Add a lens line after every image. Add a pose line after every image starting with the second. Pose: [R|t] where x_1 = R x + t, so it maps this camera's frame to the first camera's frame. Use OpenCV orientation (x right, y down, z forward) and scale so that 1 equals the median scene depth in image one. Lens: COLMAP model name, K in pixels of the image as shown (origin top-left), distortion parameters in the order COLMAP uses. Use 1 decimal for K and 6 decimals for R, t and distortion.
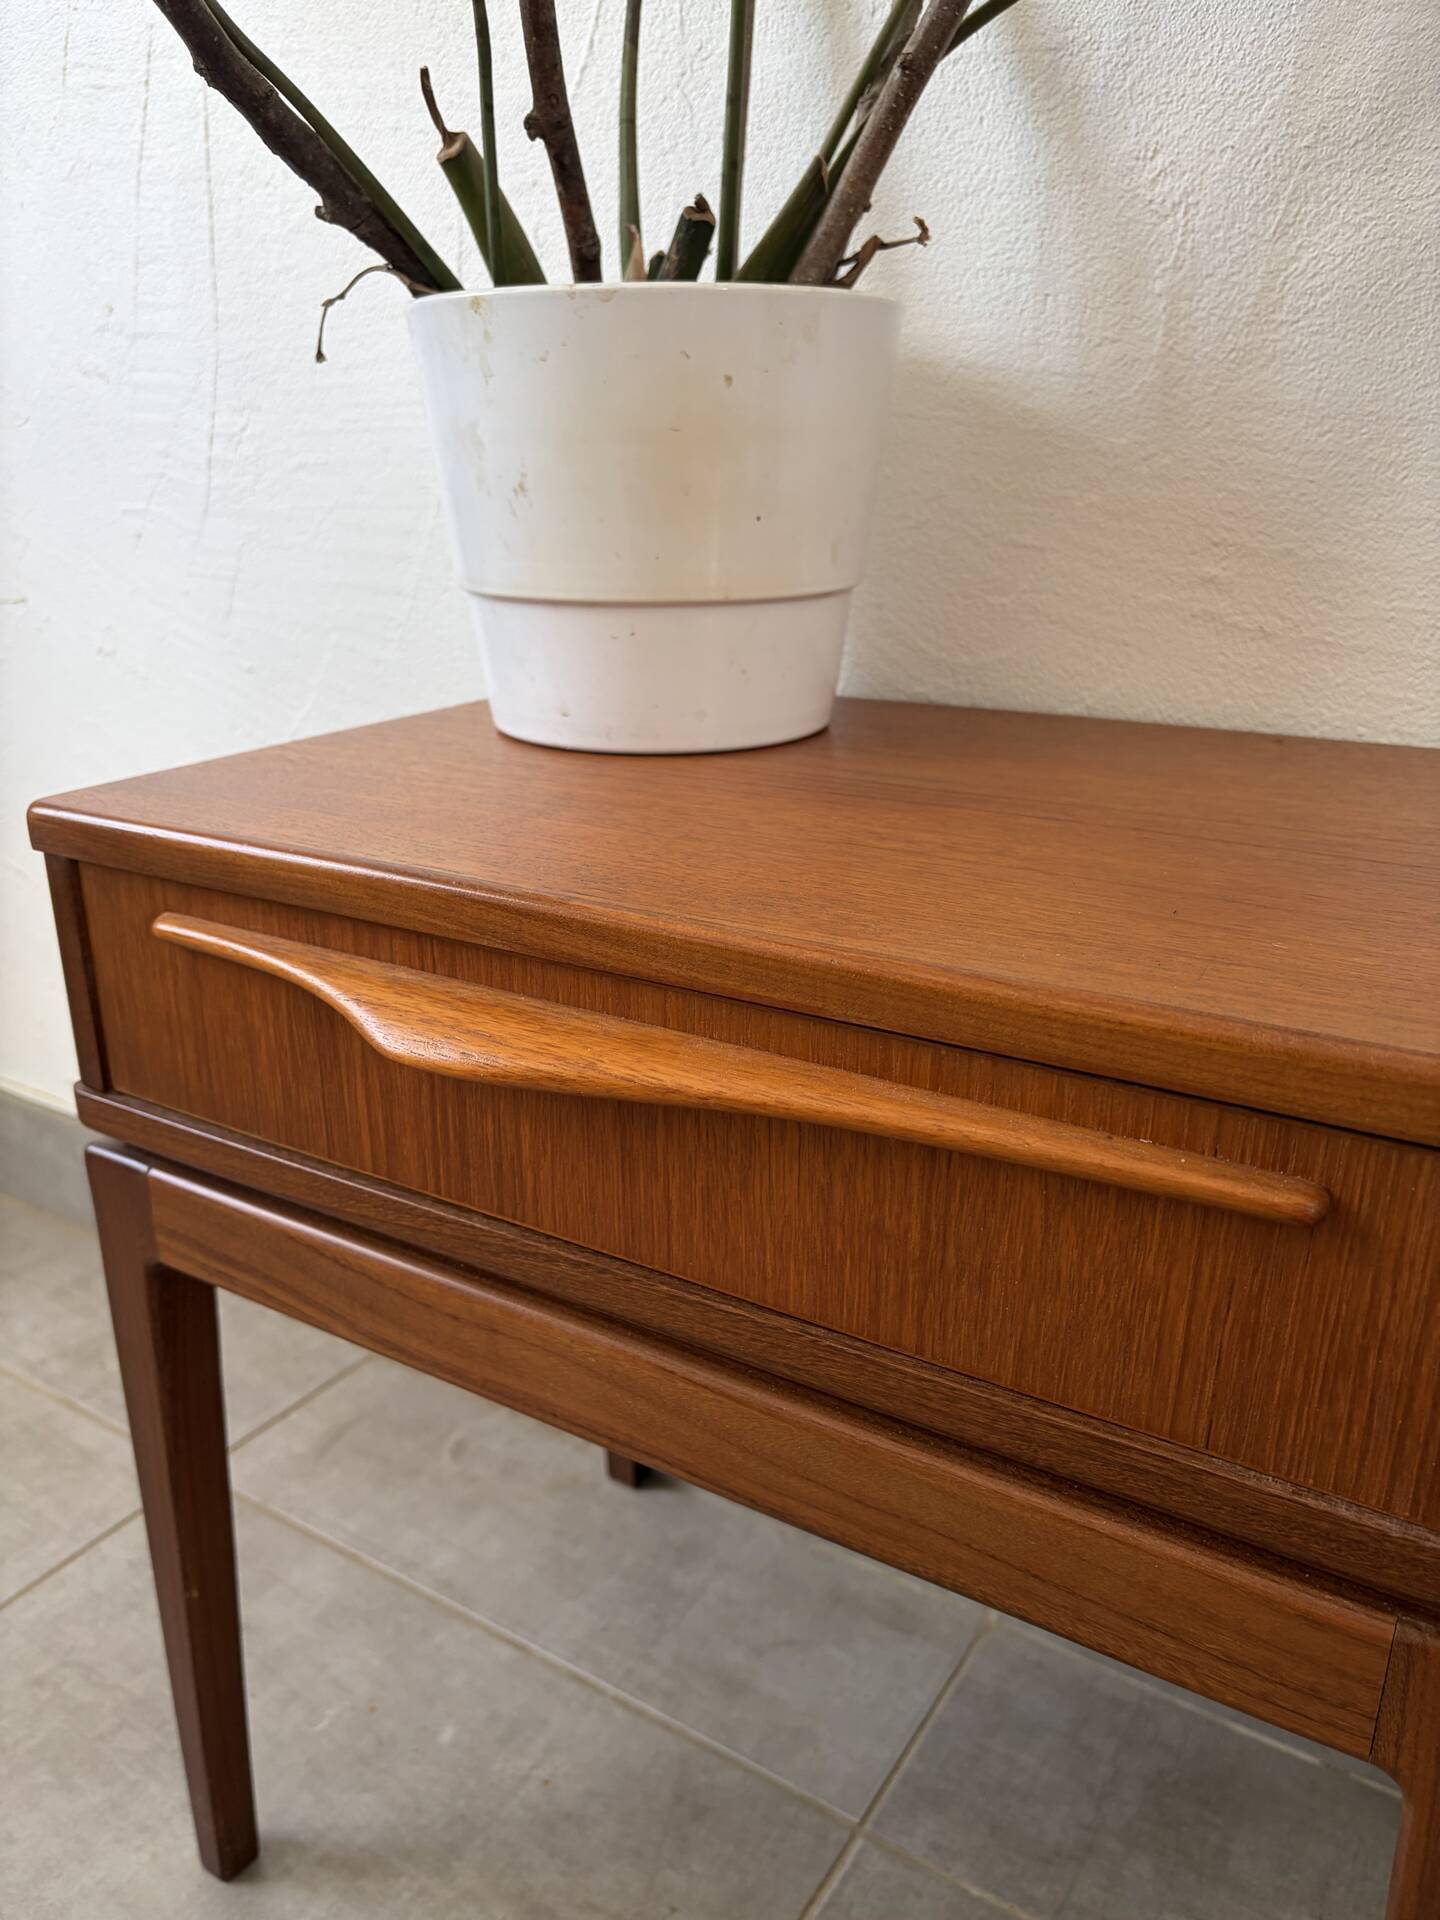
lens RADIAL K [[1478.7, 0, 712.5], [0, 1478.7, 977.8], [0, 0, 1]] dist [0.034084, -0.049447]
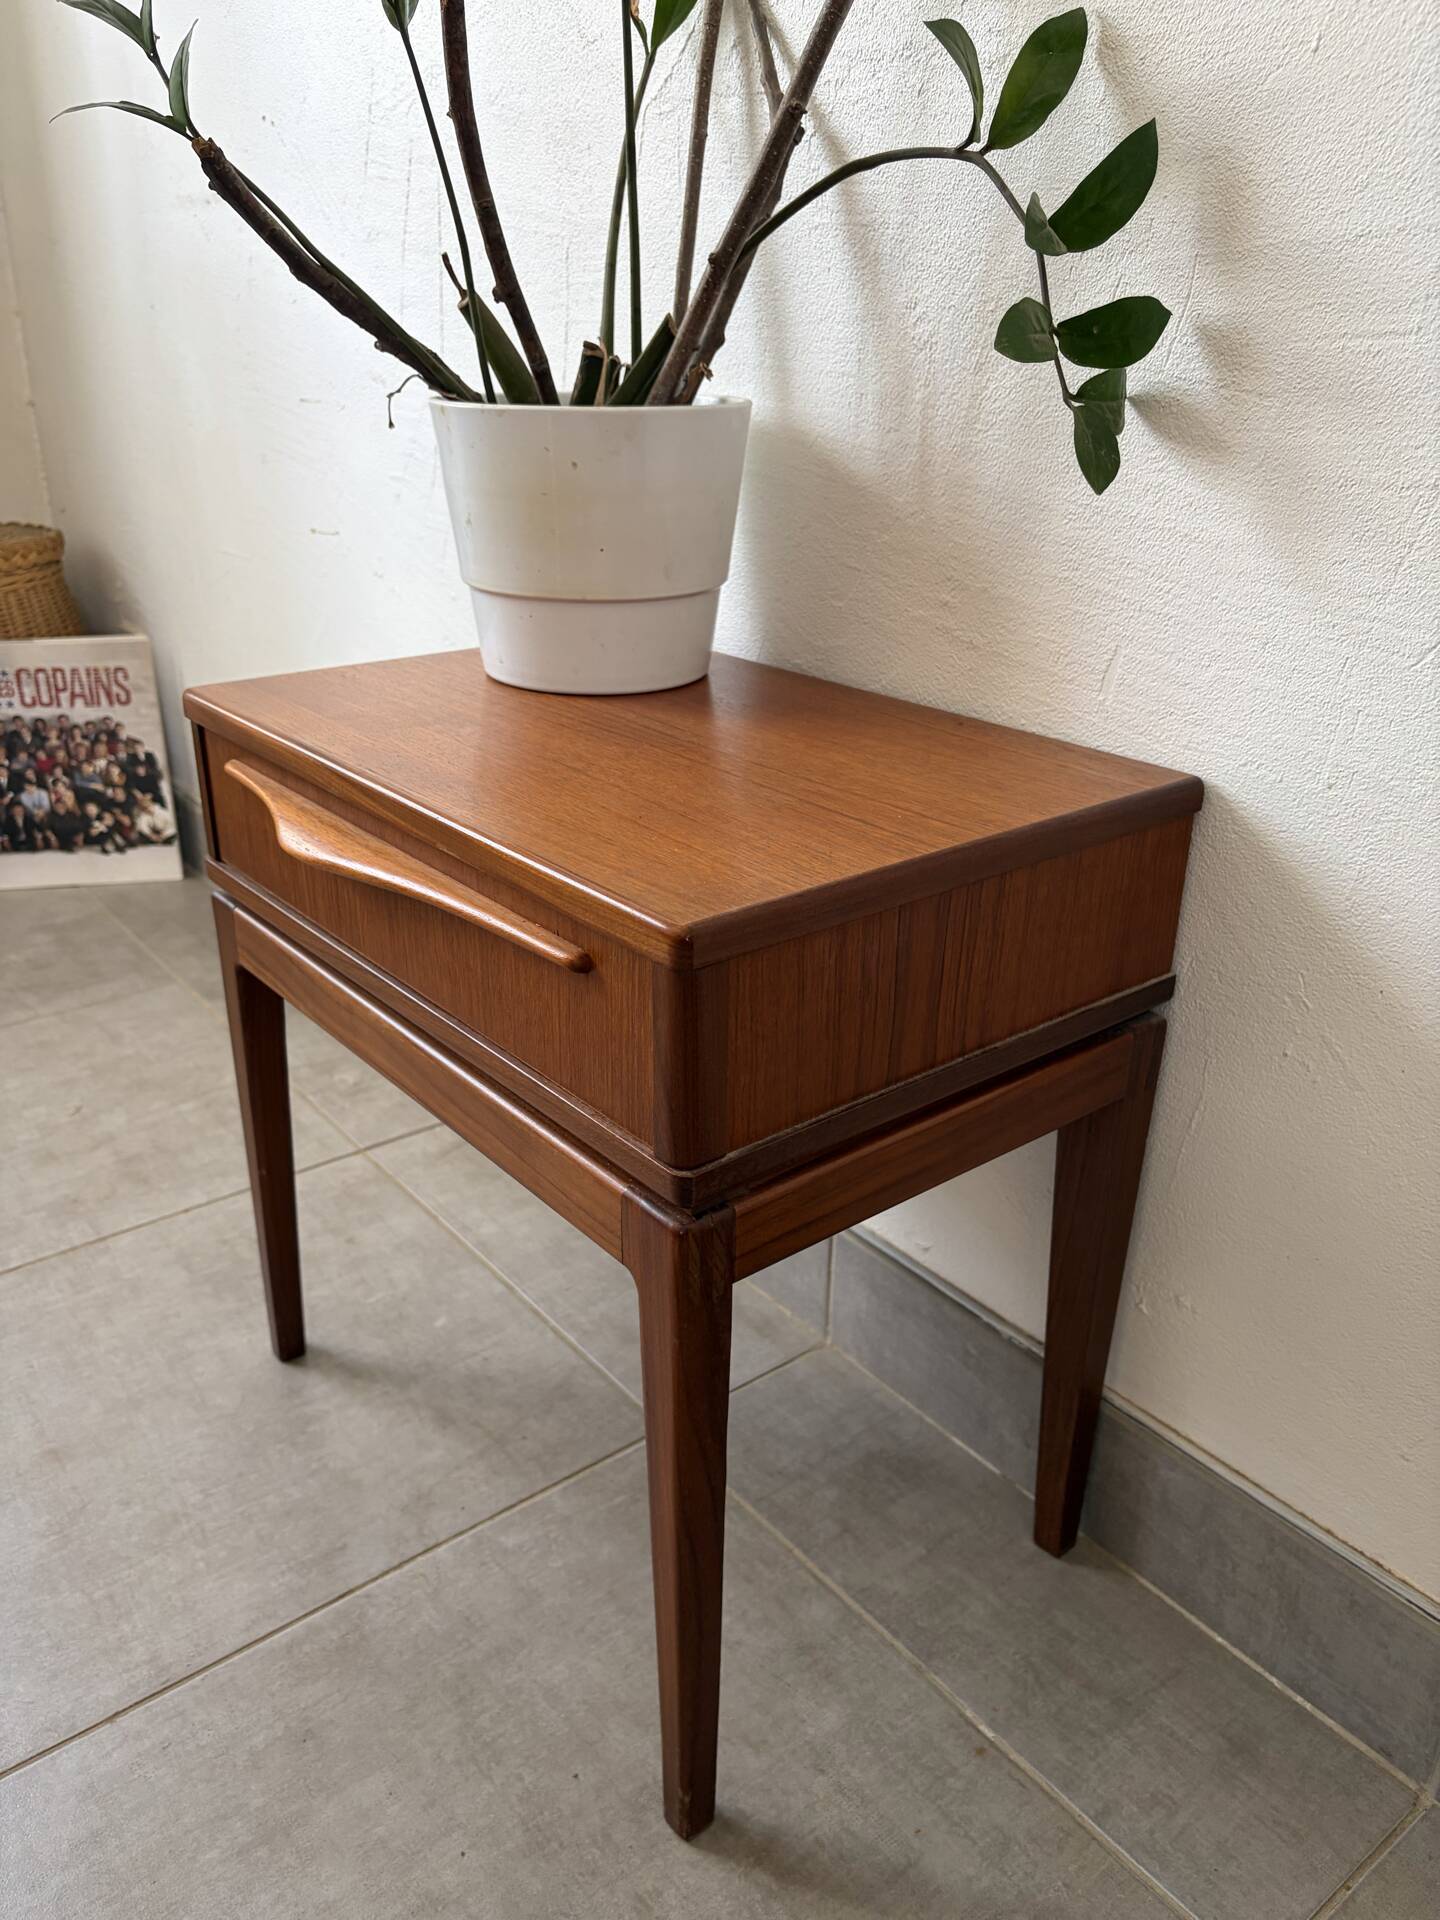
lens RADIAL K [[1478.7, 0, 712.5], [0, 1478.7, 977.8], [0, 0, 1]] dist [0.034084, -0.049447]
pose [[0.944986, 0.147318, -0.292060, 0.676644], [-0.126357, 0.987940, 0.089490, -0.015931], [0.301722, -0.047663, 0.952204, -0.493946]]
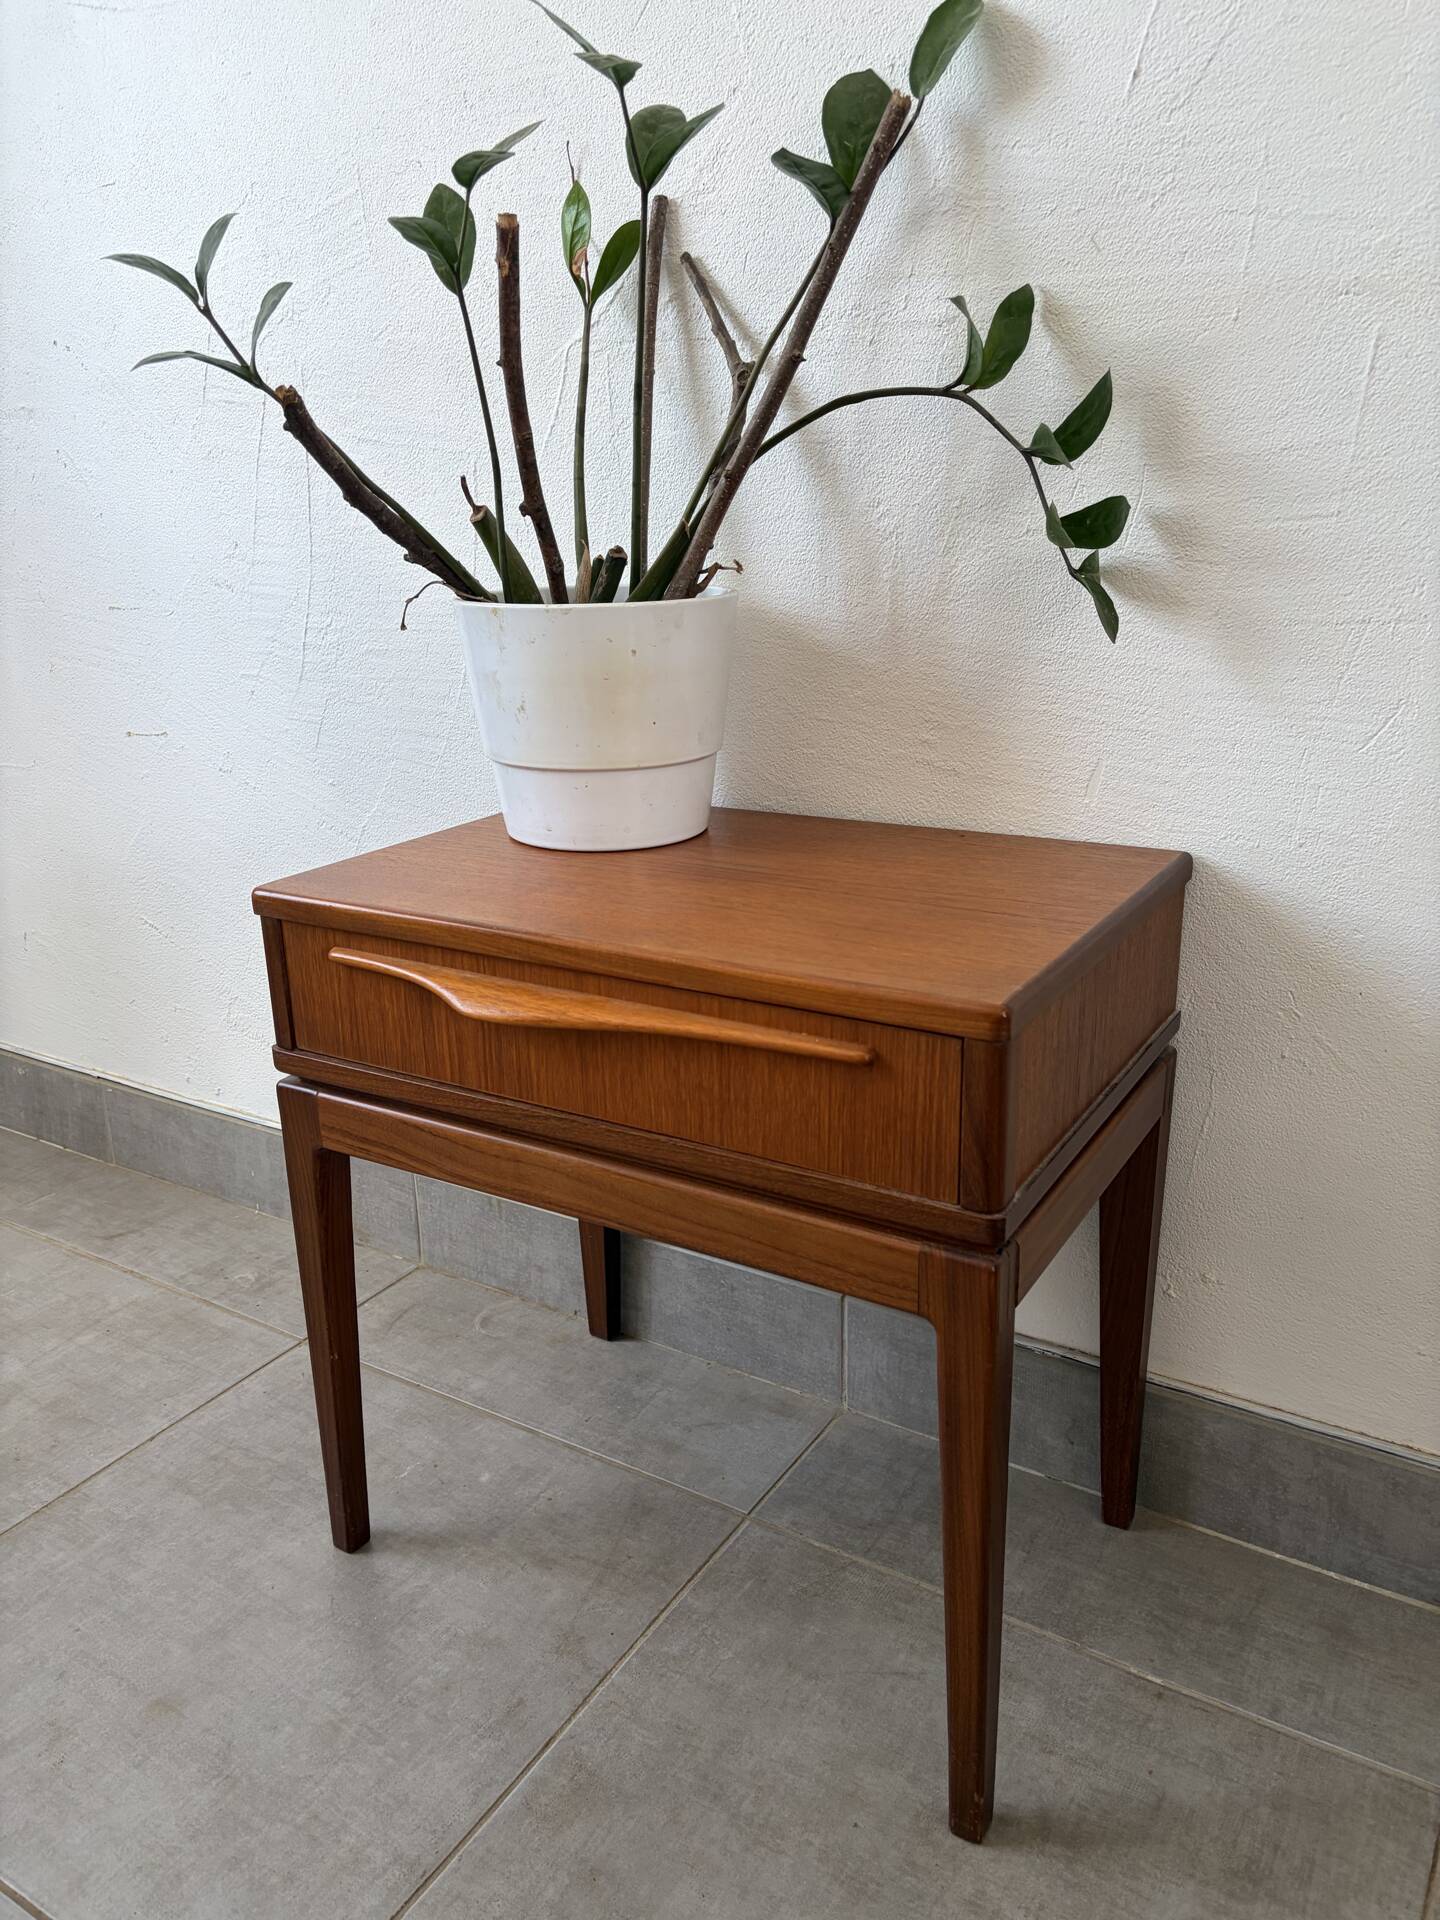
lens RADIAL K [[1464.4, 0, 712.9], [0, 1464.4, 970.3], [0, 0, 1]] dist [0.055785, -0.072675]
pose [[0.999728, -0.022188, 0.007175, 0.083486], [0.022389, 0.999320, -0.029288, 0.045879], [-0.006520, 0.029440, 0.999545, -0.779633]]
